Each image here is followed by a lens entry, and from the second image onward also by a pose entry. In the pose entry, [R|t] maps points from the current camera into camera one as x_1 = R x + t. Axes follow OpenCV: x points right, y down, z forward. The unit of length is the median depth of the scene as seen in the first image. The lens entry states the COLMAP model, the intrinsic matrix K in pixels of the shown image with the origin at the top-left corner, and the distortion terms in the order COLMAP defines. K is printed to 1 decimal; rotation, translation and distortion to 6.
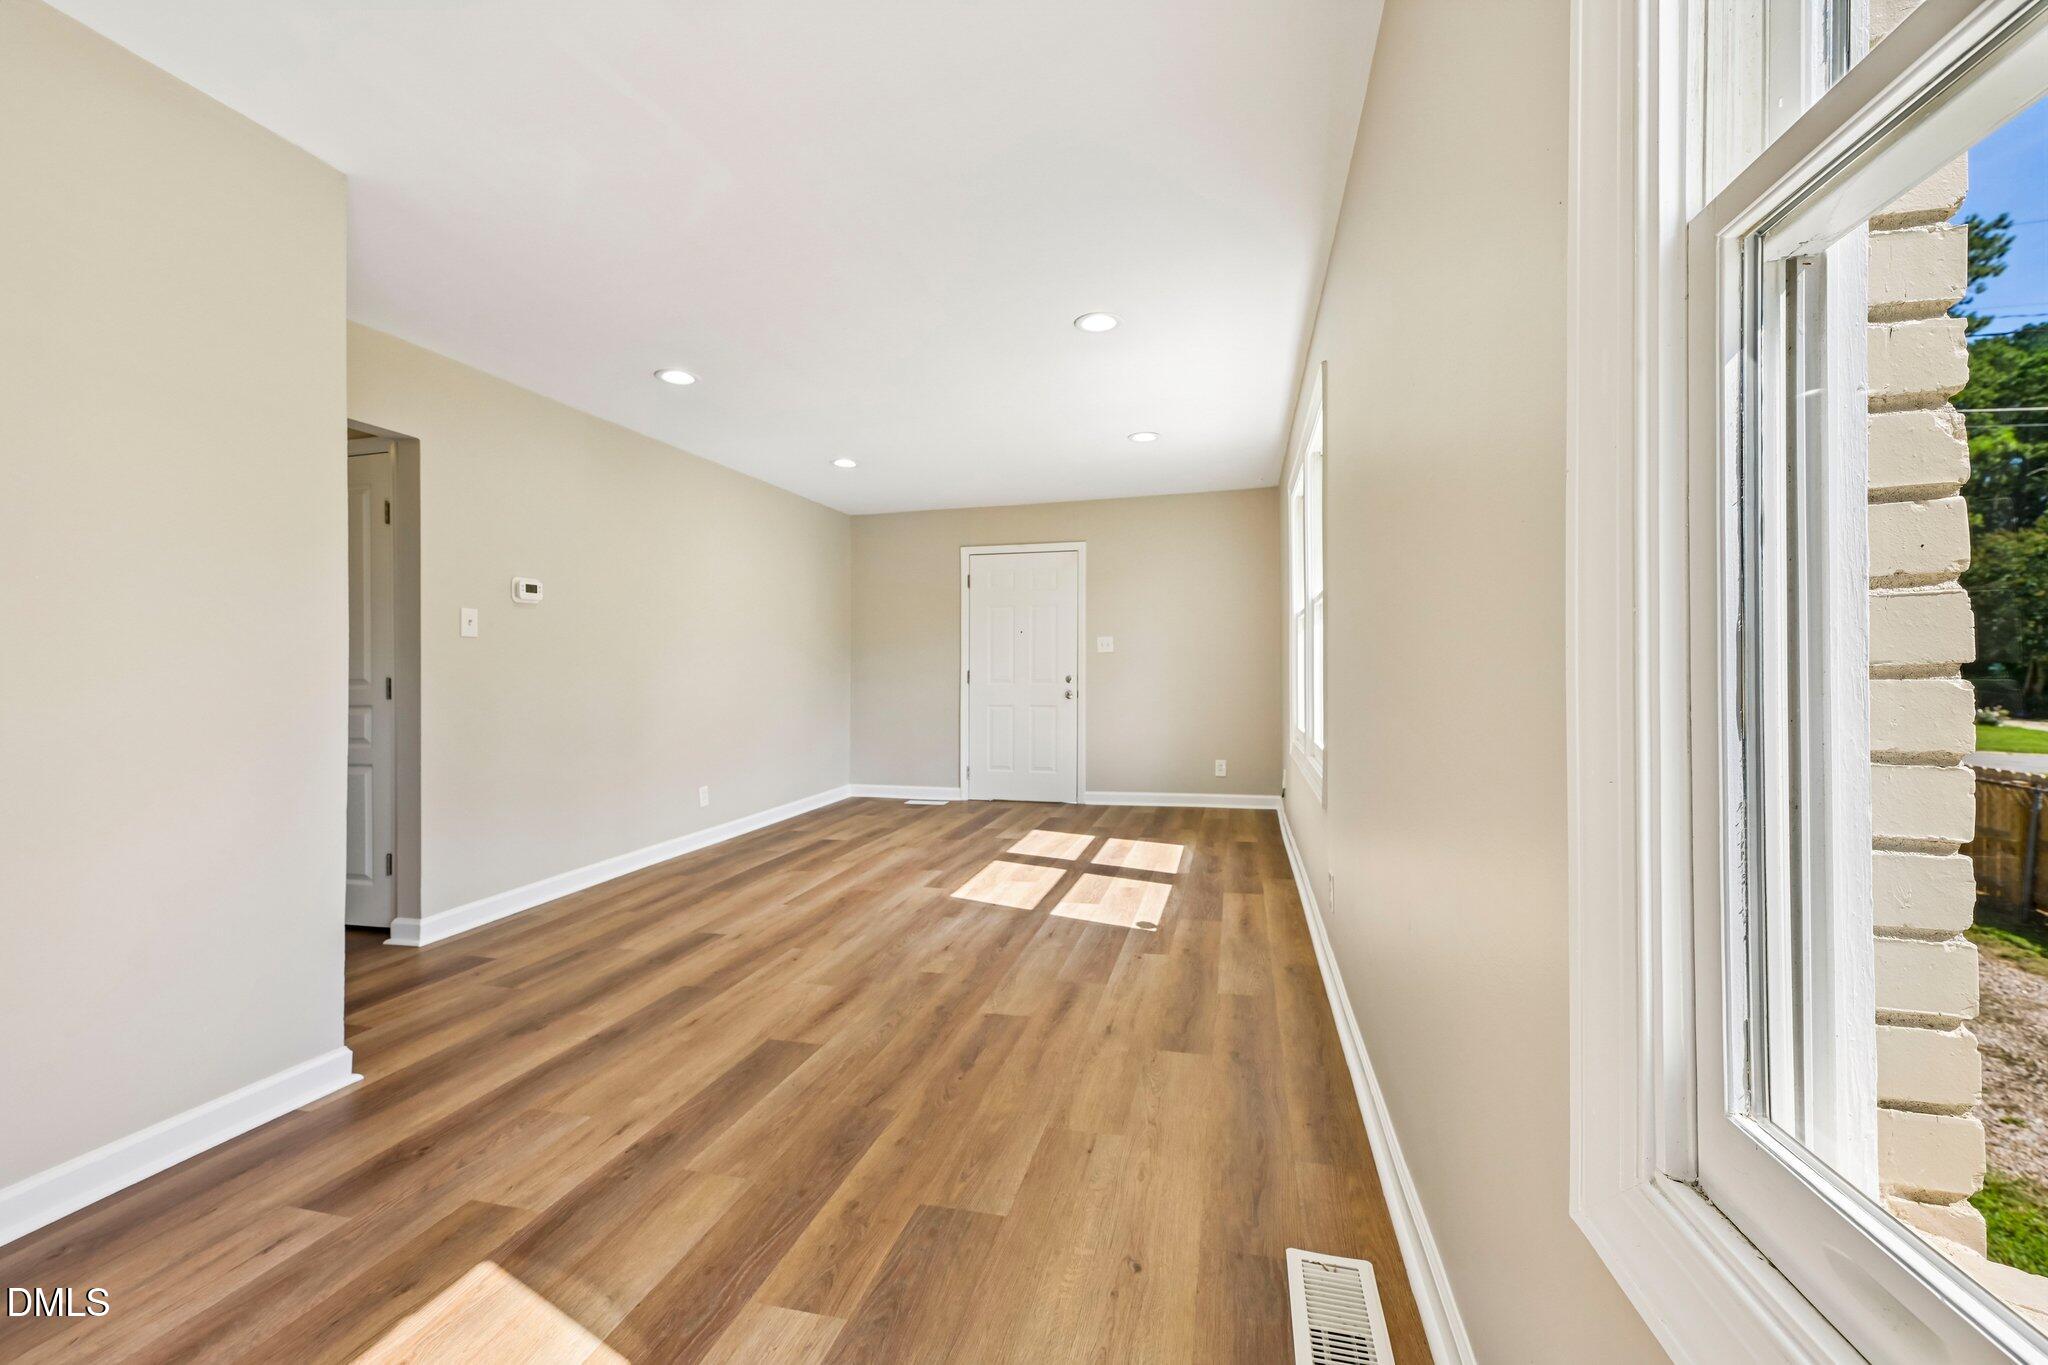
lens RADIAL K [[817.0, 0, 1024.0], [0, 817.0, 682.5], [0, 0, 1]] dist [0.009038, -0.000138]
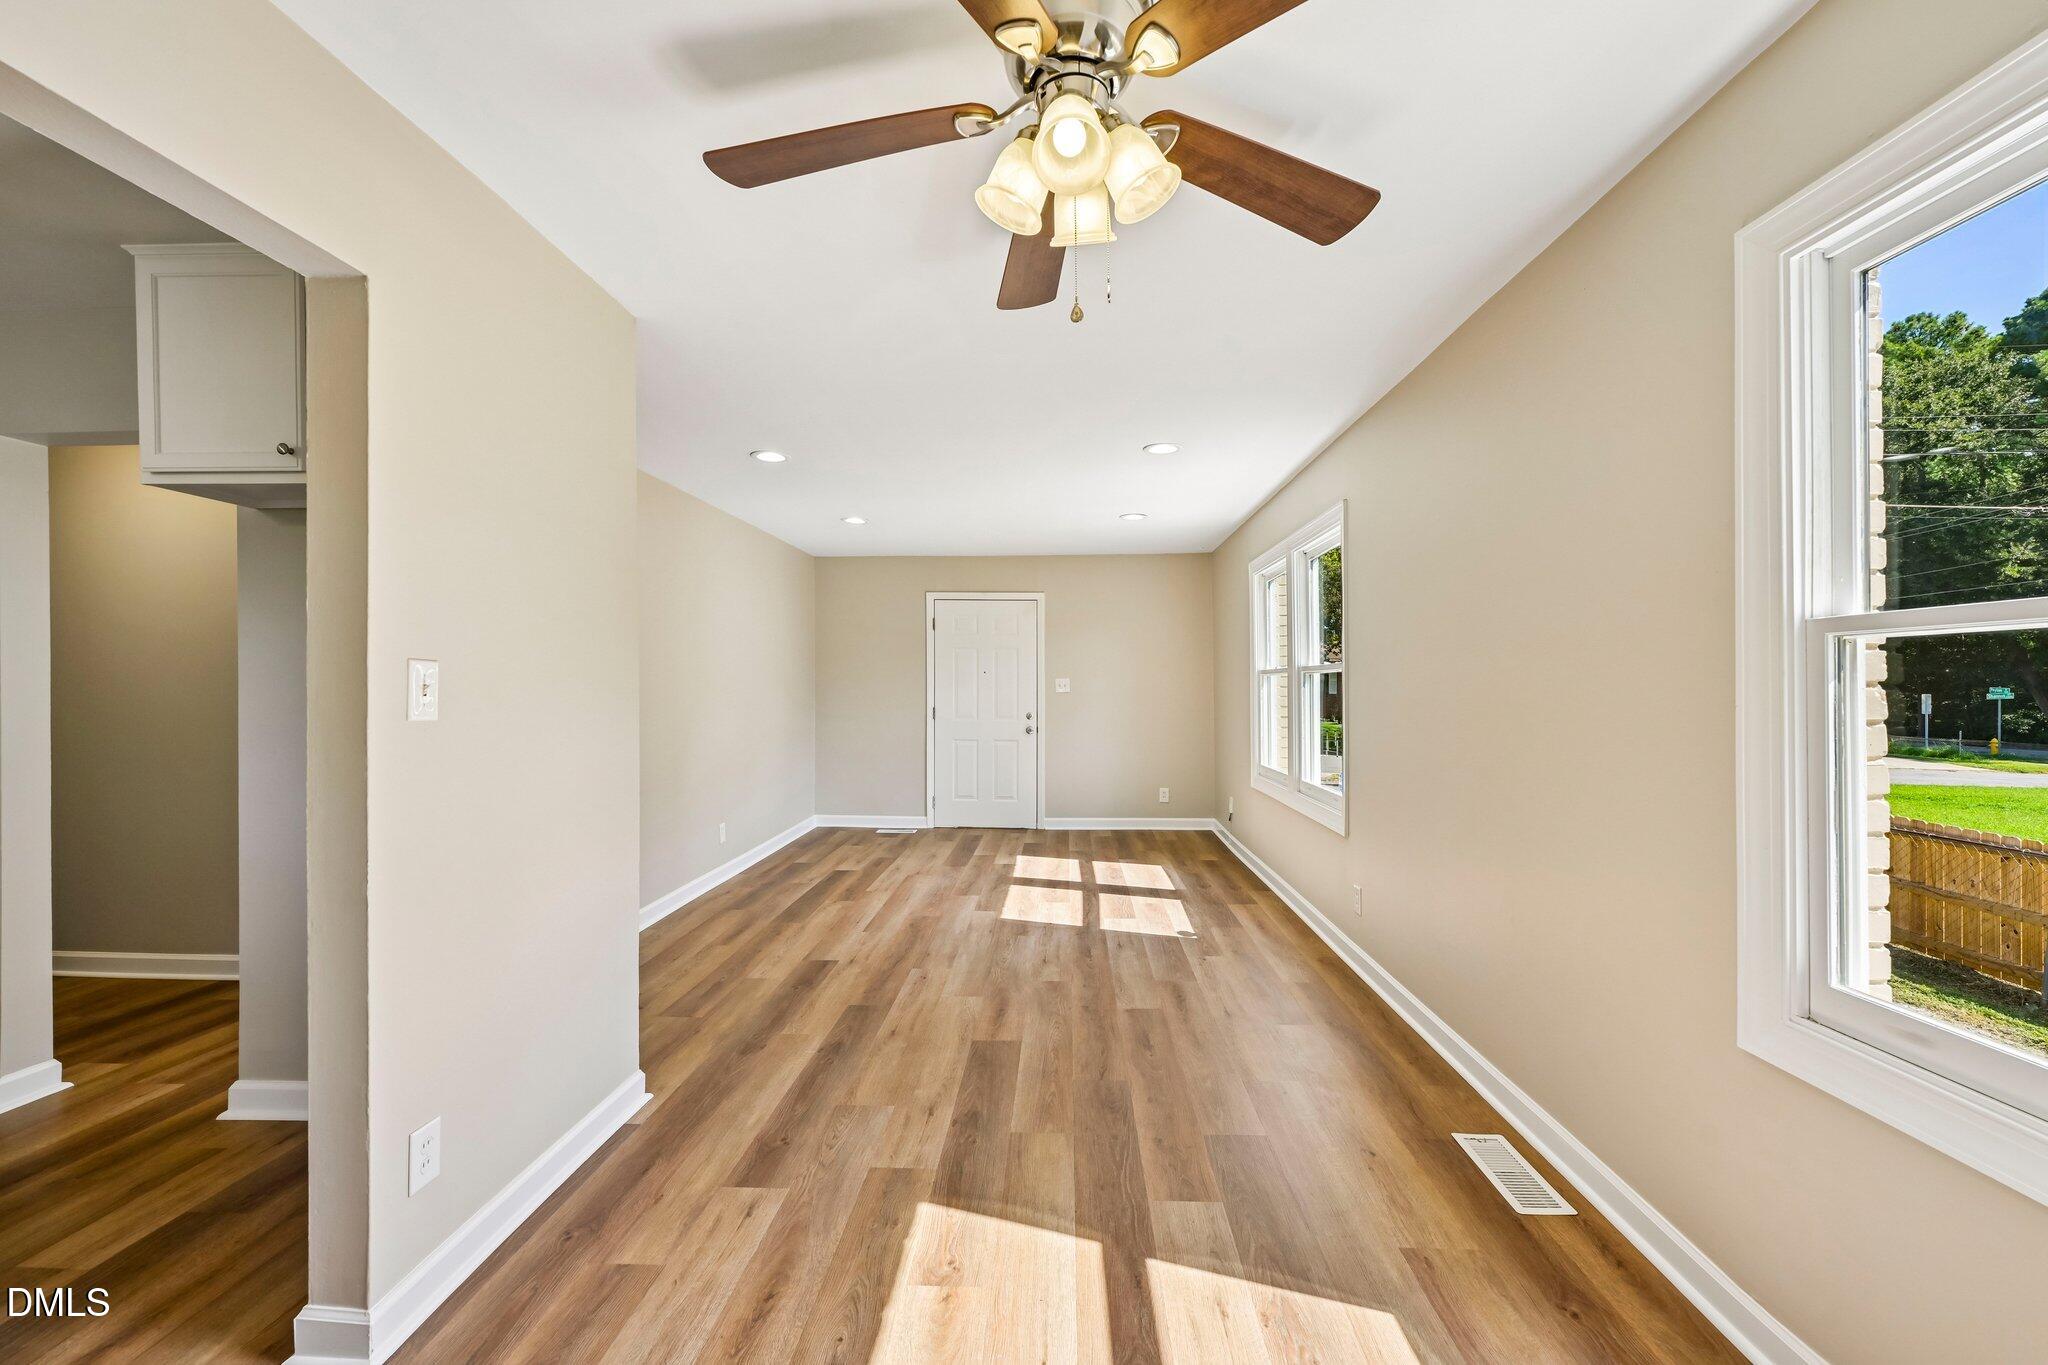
lens RADIAL K [[820.0, 0, 1018.3], [0, 820.0, 674.9], [0, 0, 1]] dist [-0.000446, -0.000091]
pose [[0.979061, 0.013614, 0.203110, -0.384505], [-0.008164, 0.999584, -0.027646, -0.060022], [-0.203402, 0.025409, 0.978766, -0.176618]]
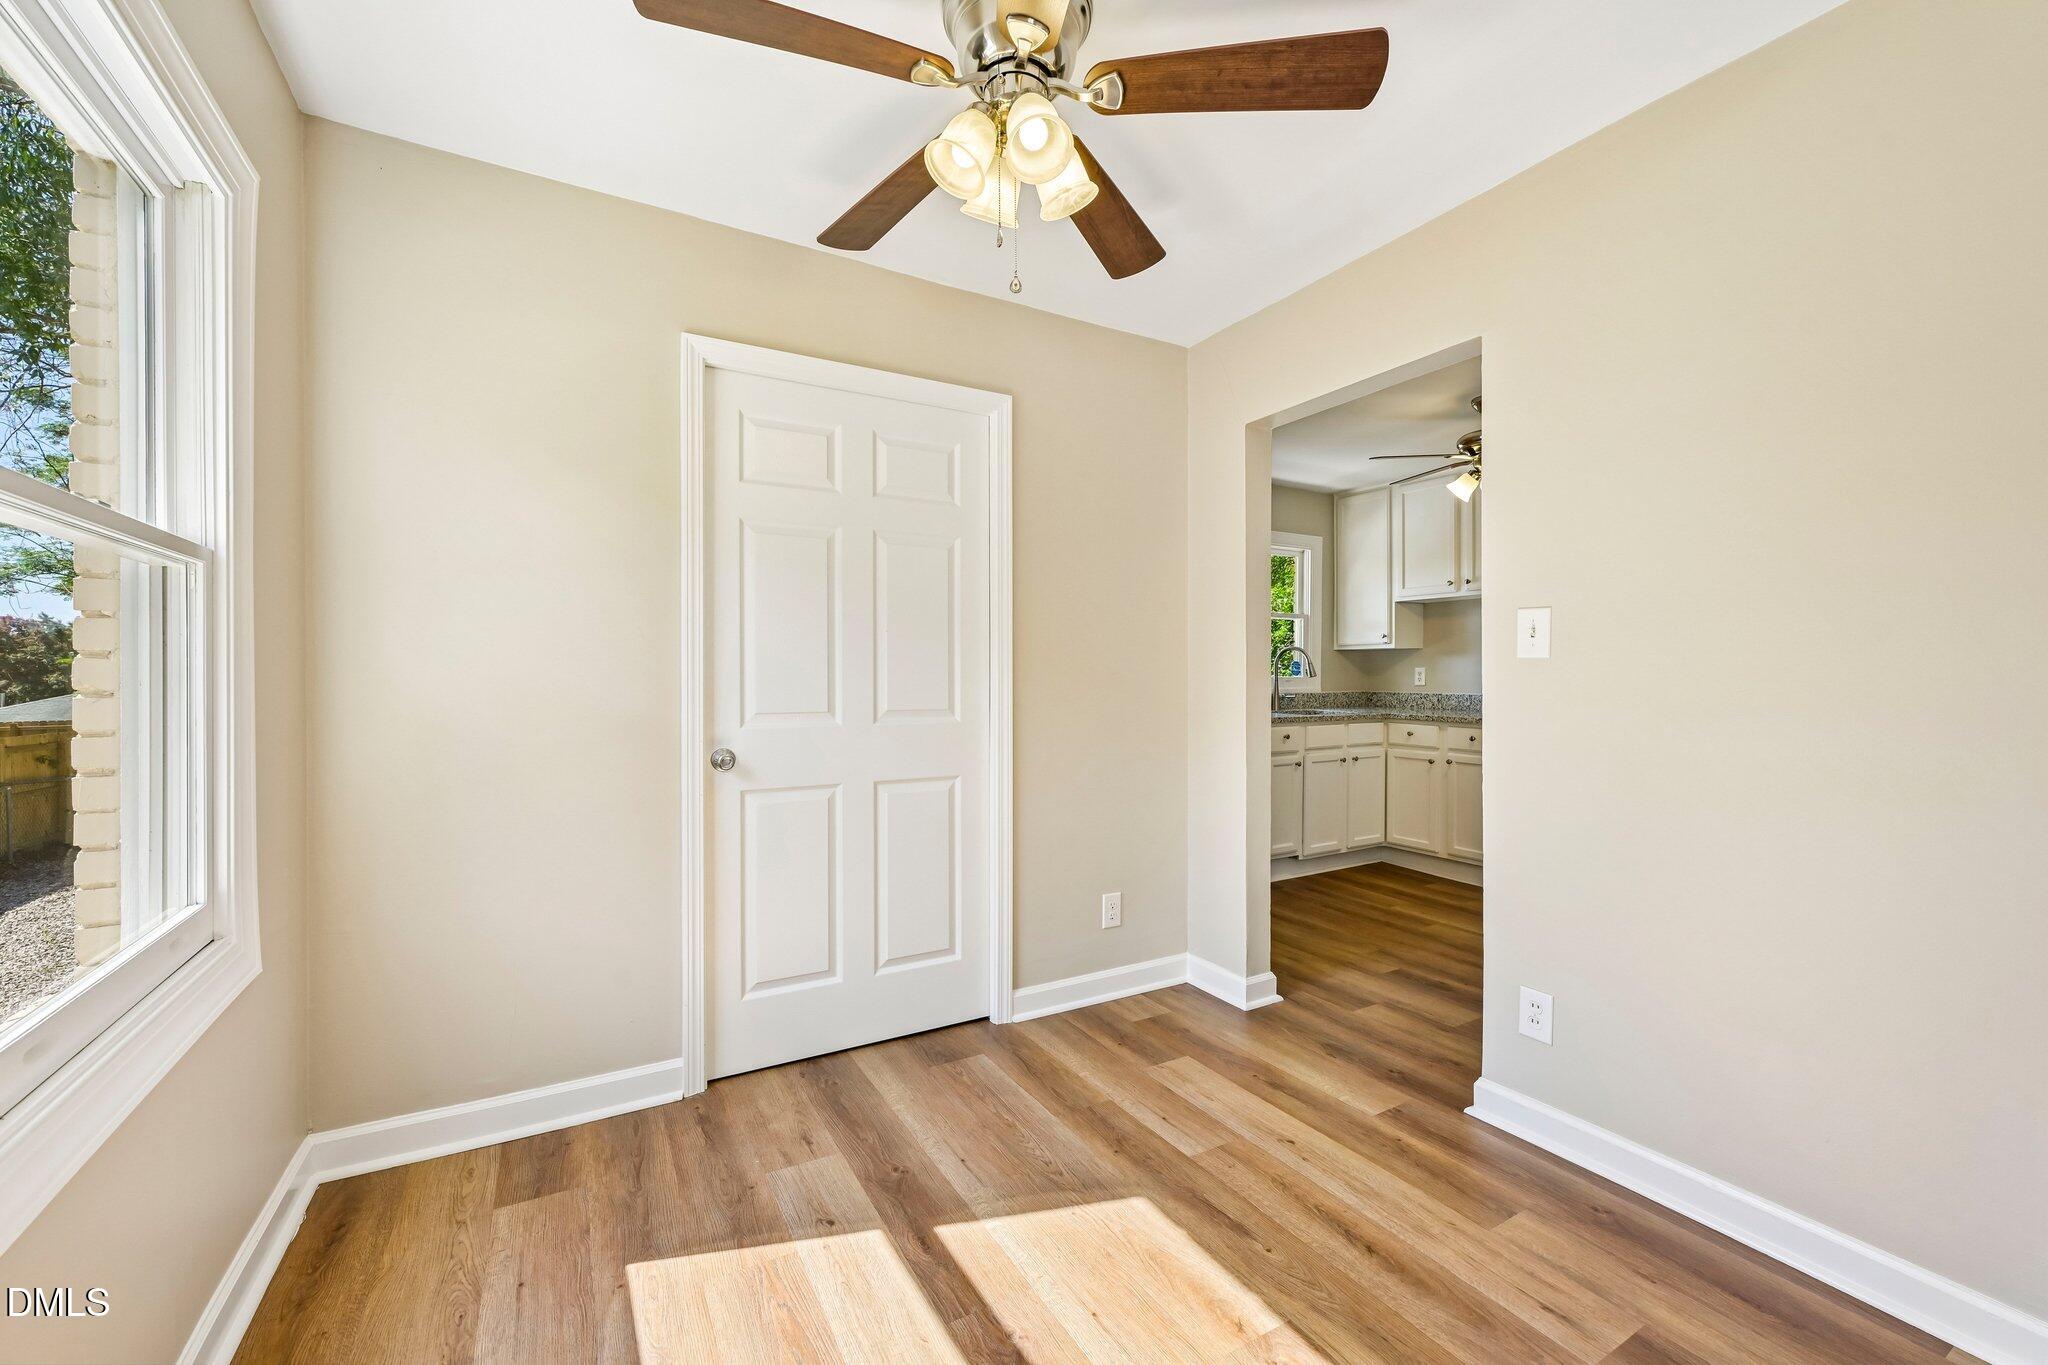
lens RADIAL K [[781.0, 0, 1024.0], [0, 781.0, 682.5], [0, 0, 1]] dist [-0.012305, 0.000019]
pose [[-0.709956, 0.015223, -0.704082, 0.074037], [0.002333, 0.999812, 0.019264, -0.034841], [0.704242, 0.012034, -0.709858, 0.595252]]
